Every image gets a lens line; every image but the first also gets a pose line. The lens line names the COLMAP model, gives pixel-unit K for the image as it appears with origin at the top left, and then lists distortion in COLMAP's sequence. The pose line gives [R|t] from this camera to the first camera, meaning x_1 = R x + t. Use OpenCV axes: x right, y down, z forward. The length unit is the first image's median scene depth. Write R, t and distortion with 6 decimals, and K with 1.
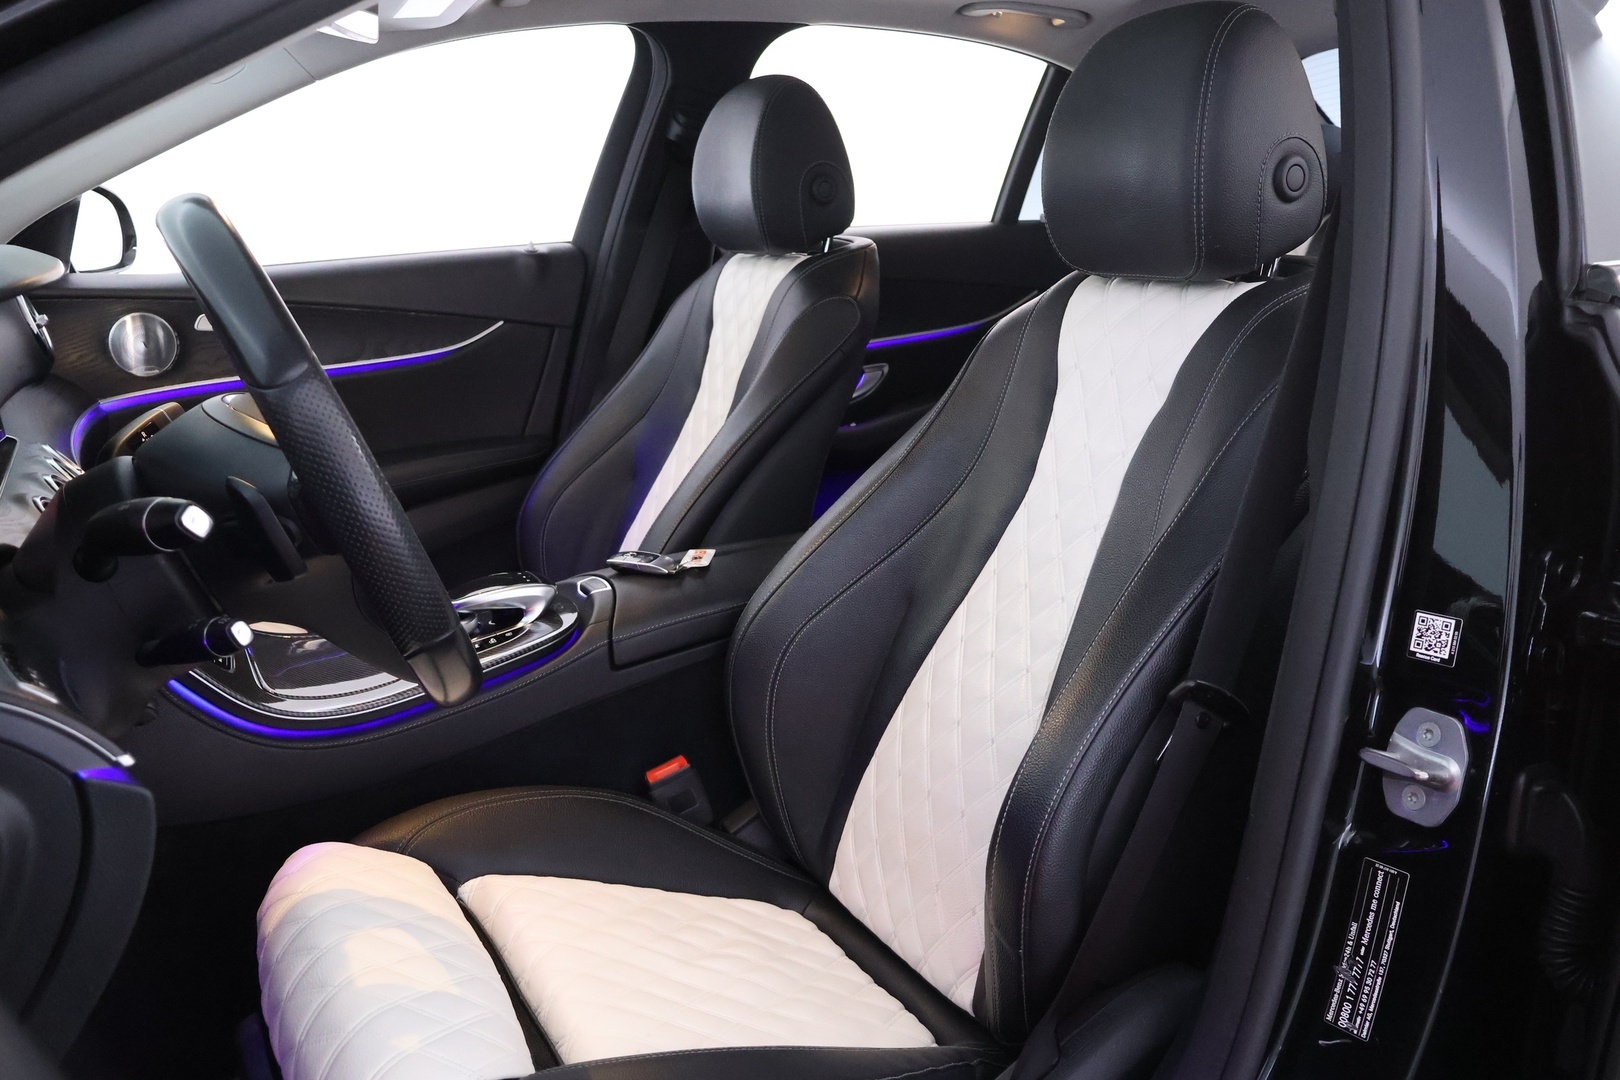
lens RADIAL K [[1368.1, 0, 810.0], [0, 1368.1, 540.0], [0, 0, 1]] dist [-0.001082, 0.005455]
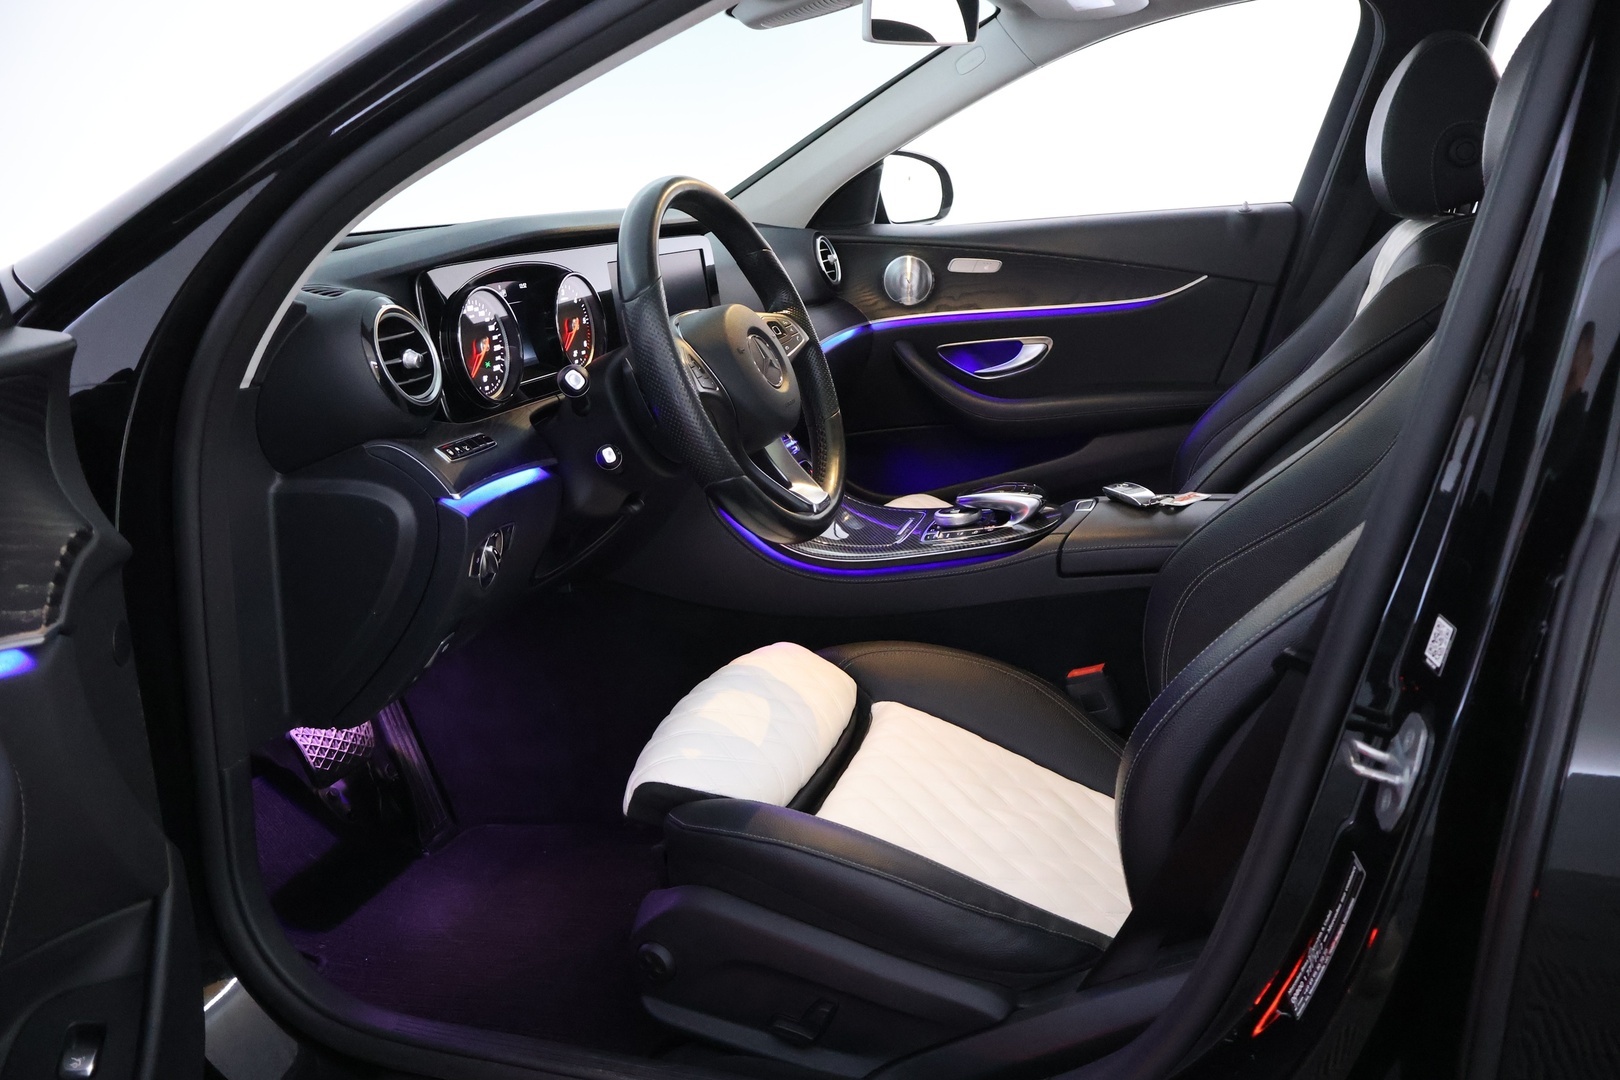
lens RADIAL K [[1368.1, 0, 810.0], [0, 1368.1, 540.0], [0, 0, 1]] dist [-0.001082, 0.005455]
pose [[0.710475, 0.176801, -0.681151, 0.338676], [-0.153152, 0.983572, 0.095553, -0.009551], [0.686855, 0.036432, 0.725881, 0.005632]]
